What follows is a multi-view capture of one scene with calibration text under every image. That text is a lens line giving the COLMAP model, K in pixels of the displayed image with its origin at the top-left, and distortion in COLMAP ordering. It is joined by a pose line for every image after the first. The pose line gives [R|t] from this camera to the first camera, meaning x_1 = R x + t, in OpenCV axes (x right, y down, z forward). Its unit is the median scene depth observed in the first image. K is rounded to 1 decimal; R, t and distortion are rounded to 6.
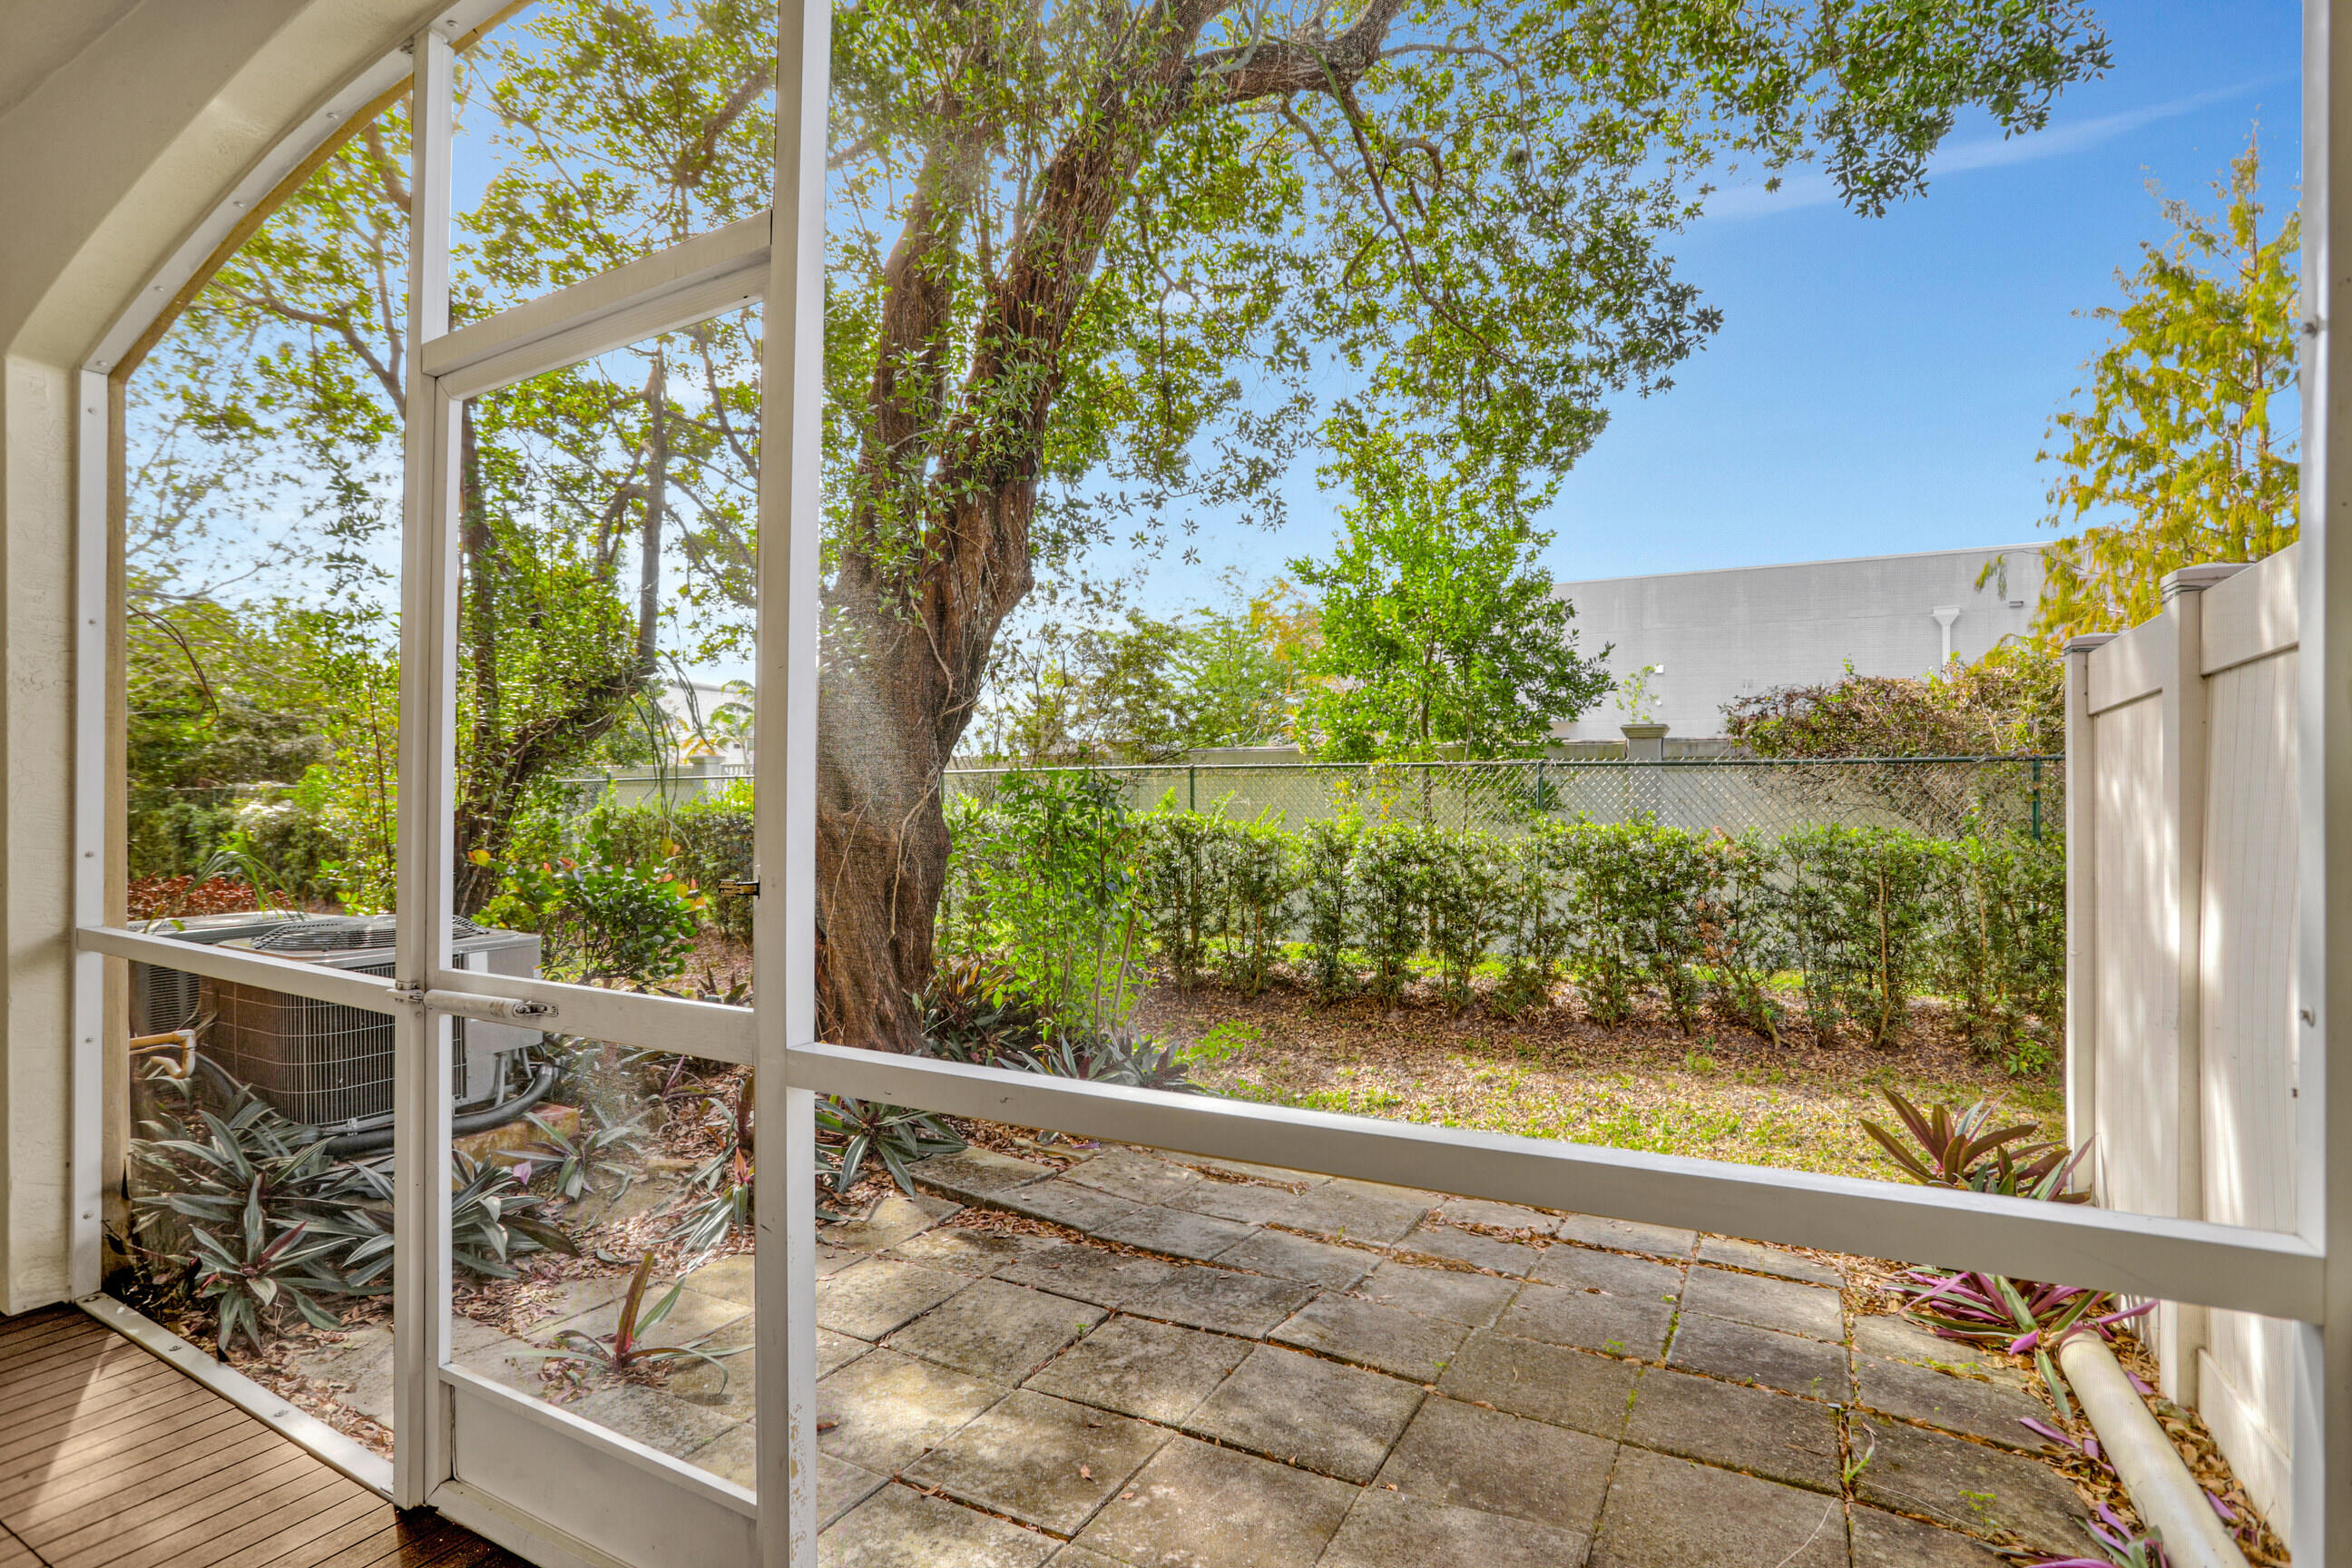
lens RADIAL K [[1147.4, 0, 1184.7], [0, 1147.4, 784.5], [0, 0, 1]] dist [-0.073342, 0.031236]
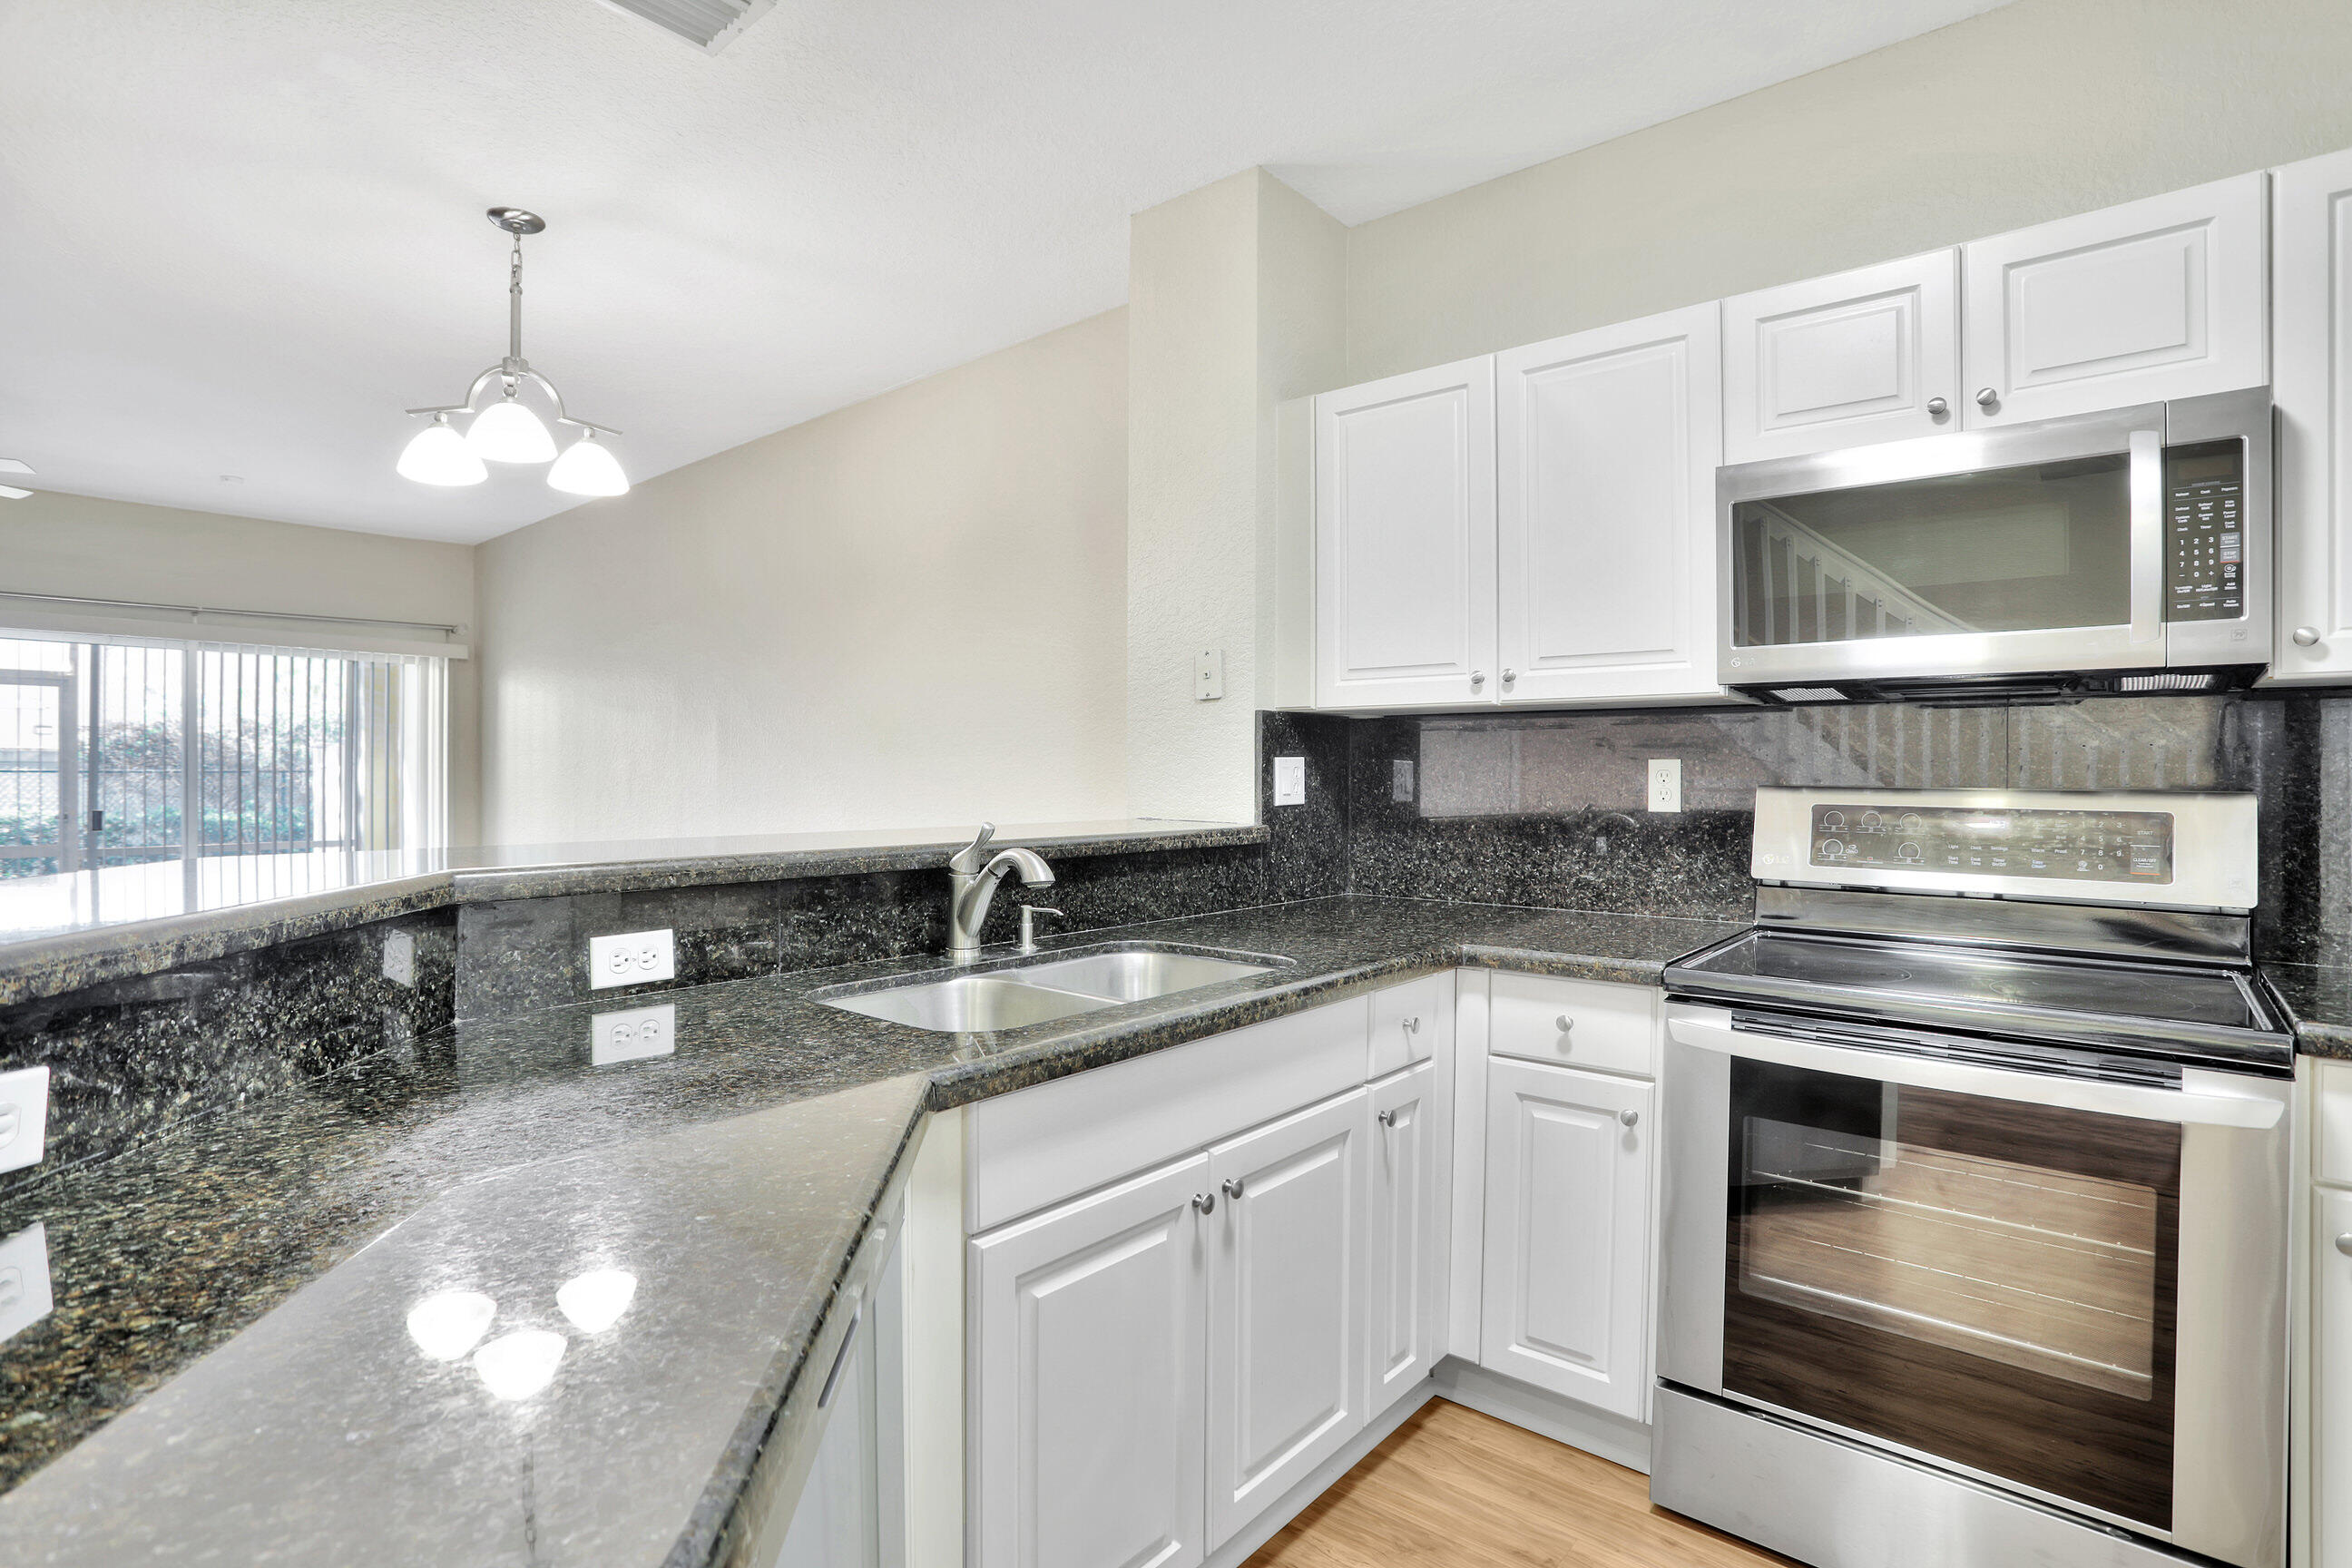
lens RADIAL K [[1152.7, 0, 1188.0], [0, 1152.7, 776.2], [0, 0, 1]] dist [-0.080839, 0.038646]
pose [[0.196188, 0.005436, 0.980551, -0.880918], [-0.006566, 0.999969, -0.004230, -0.016261], [-0.980544, -0.005608, 0.196218, -0.987194]]
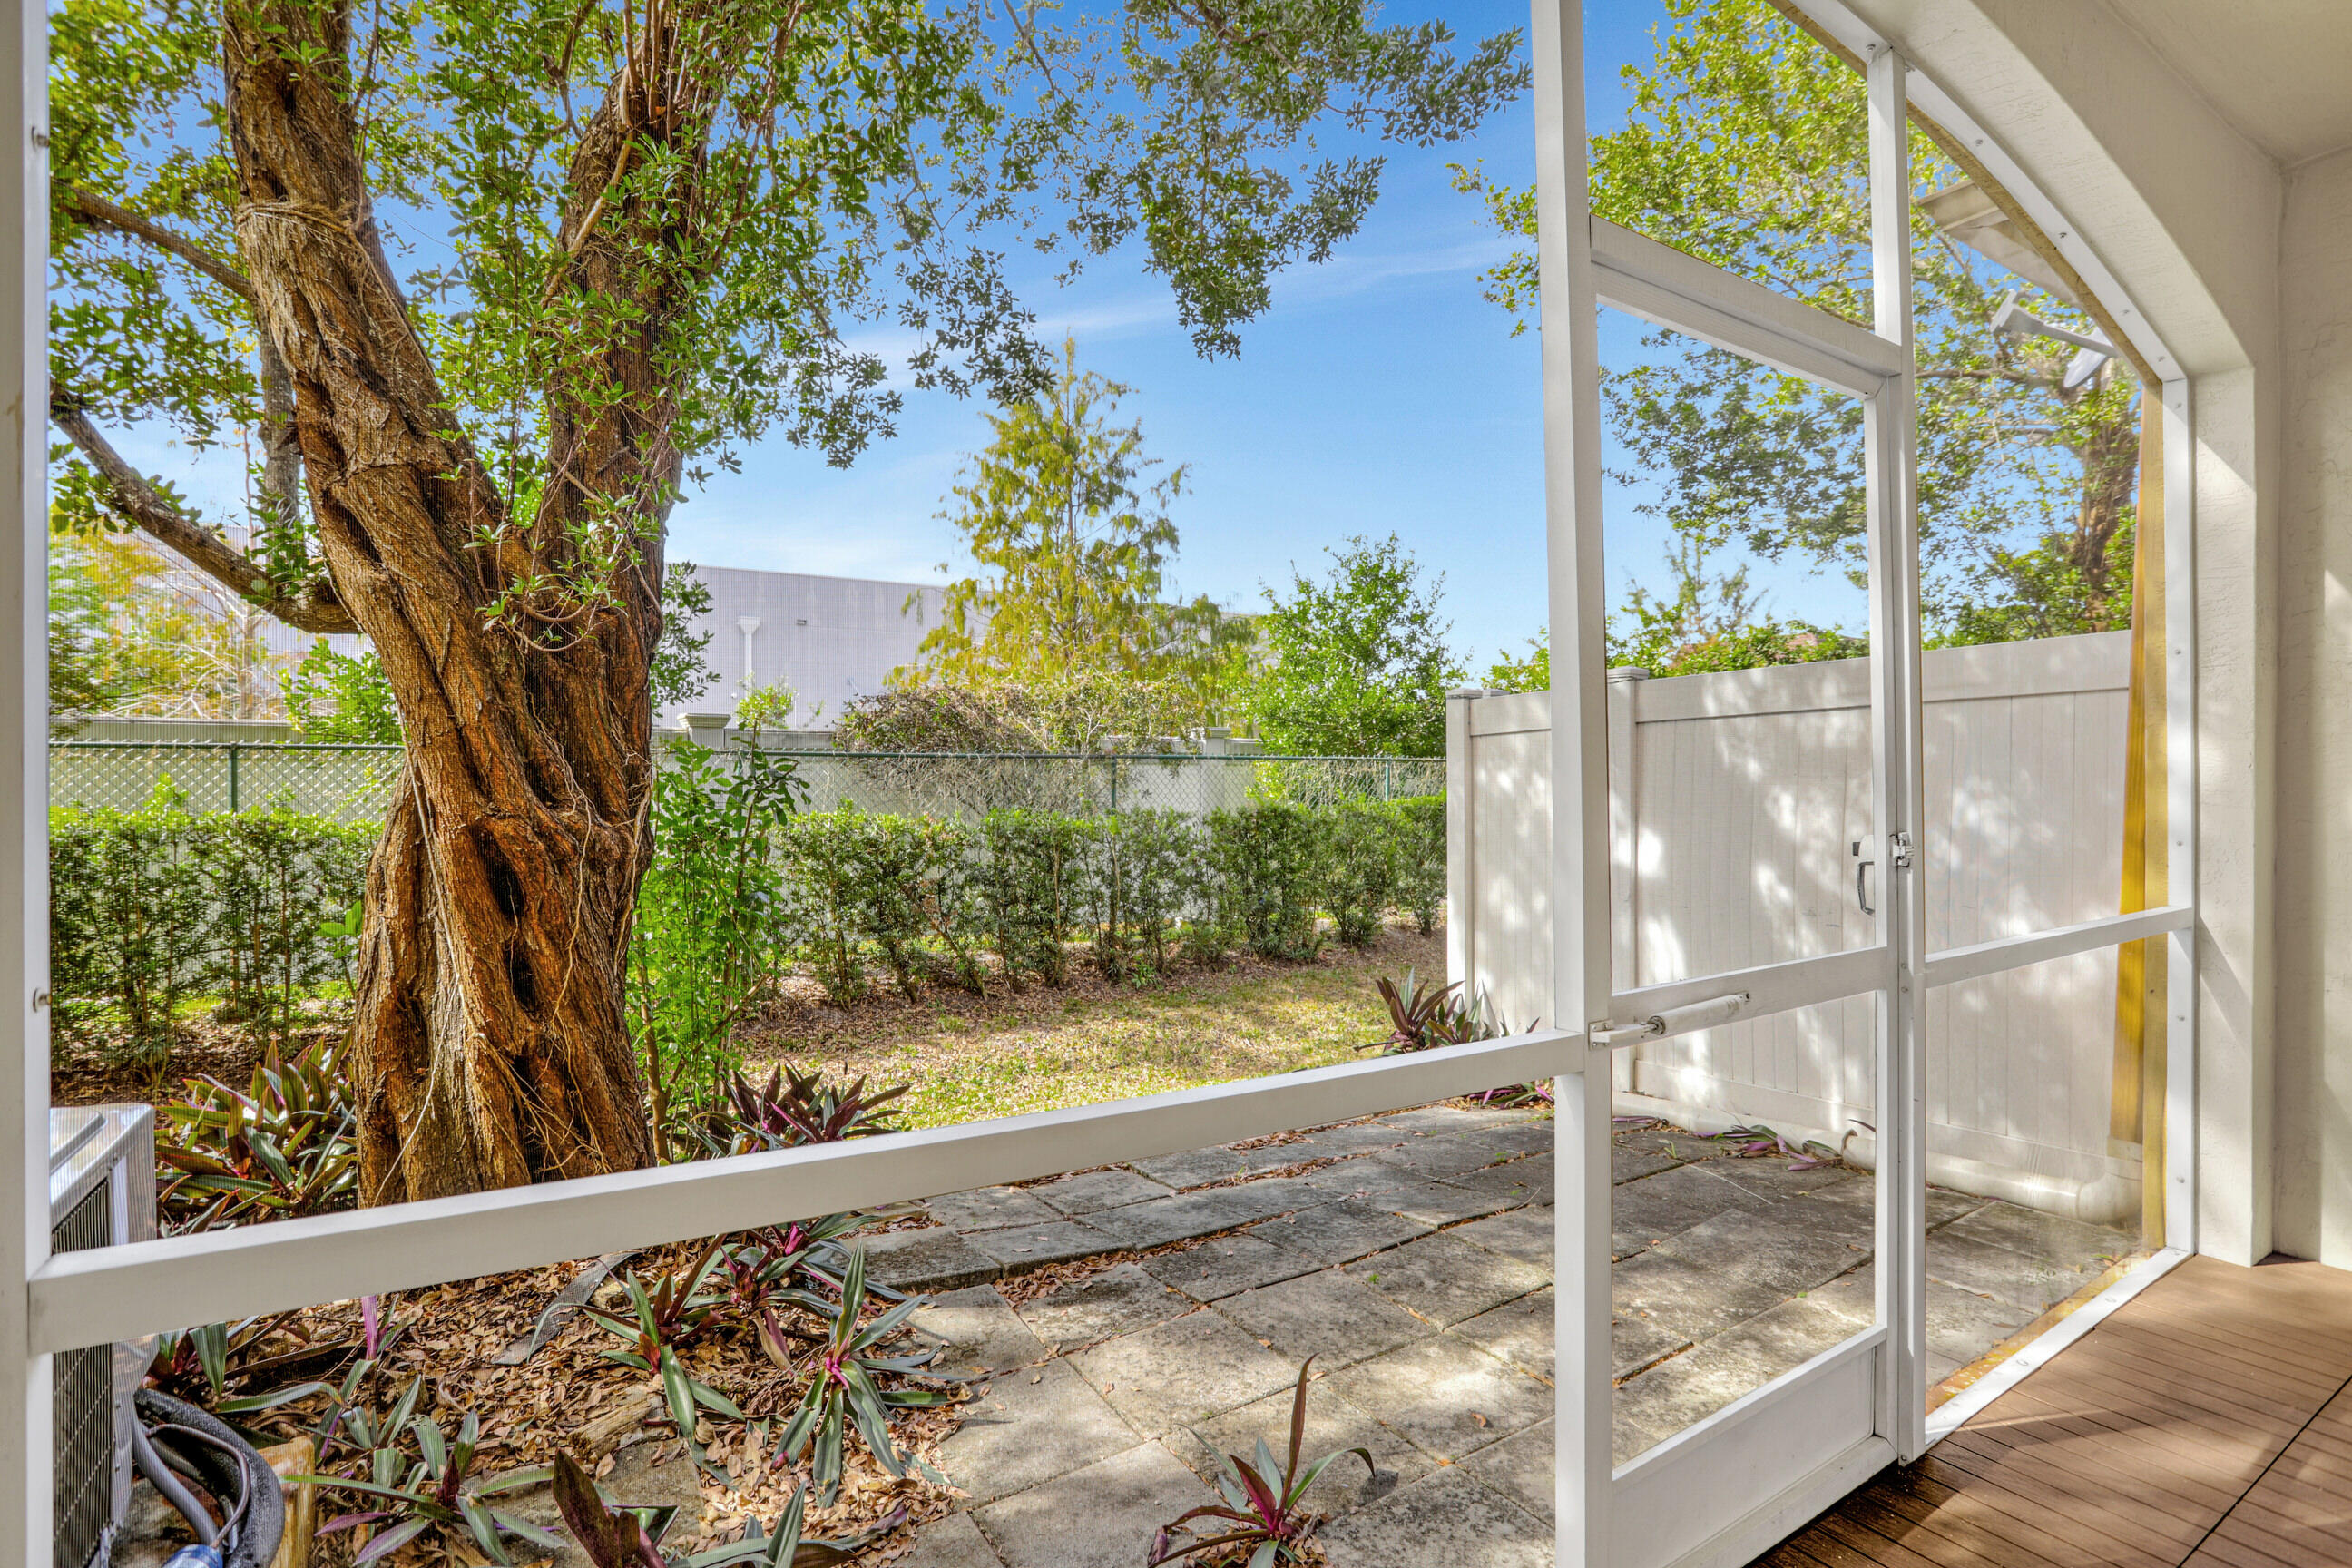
lens RADIAL K [[1152.3, 0, 1190.1], [0, 1152.3, 775.5], [0, 0, 1]] dist [-0.075372, 0.026651]
pose [[0.479241, 0.006283, 0.877661, -0.440963], [-0.005295, 0.999977, -0.004268, 0.004557], [-0.877667, -0.002602, 0.479264, 0.253032]]
